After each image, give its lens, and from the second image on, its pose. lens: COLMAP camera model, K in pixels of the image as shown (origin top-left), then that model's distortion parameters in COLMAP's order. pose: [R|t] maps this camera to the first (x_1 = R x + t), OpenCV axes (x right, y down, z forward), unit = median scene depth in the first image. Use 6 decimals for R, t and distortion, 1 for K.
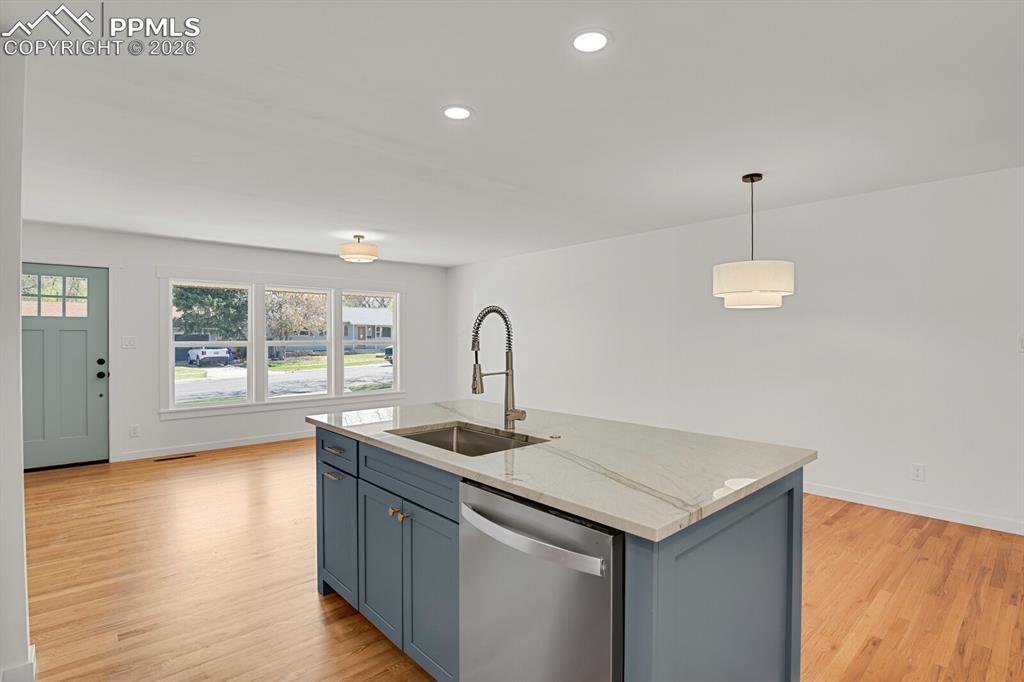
lens RADIAL K [[501.8, 0, 514.9], [0, 501.8, 335.4], [0, 0, 1]] dist [-0.019319, -0.005329]
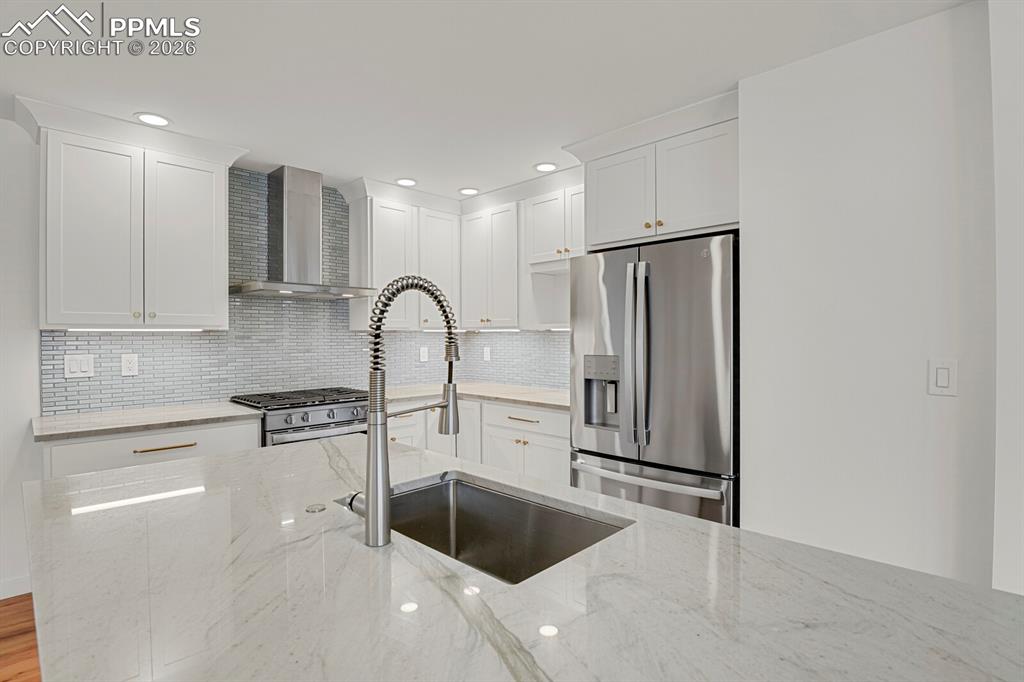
lens RADIAL K [[501.8, 0, 515.8], [0, 501.8, 338.9], [0, 0, 1]] dist [-0.019319, -0.005329]
pose [[-0.997594, 0.009723, -0.068648, -0.072371], [0.009495, 0.999948, 0.003646, 0.001853], [0.068679, 0.002985, -0.997634, 0.941206]]
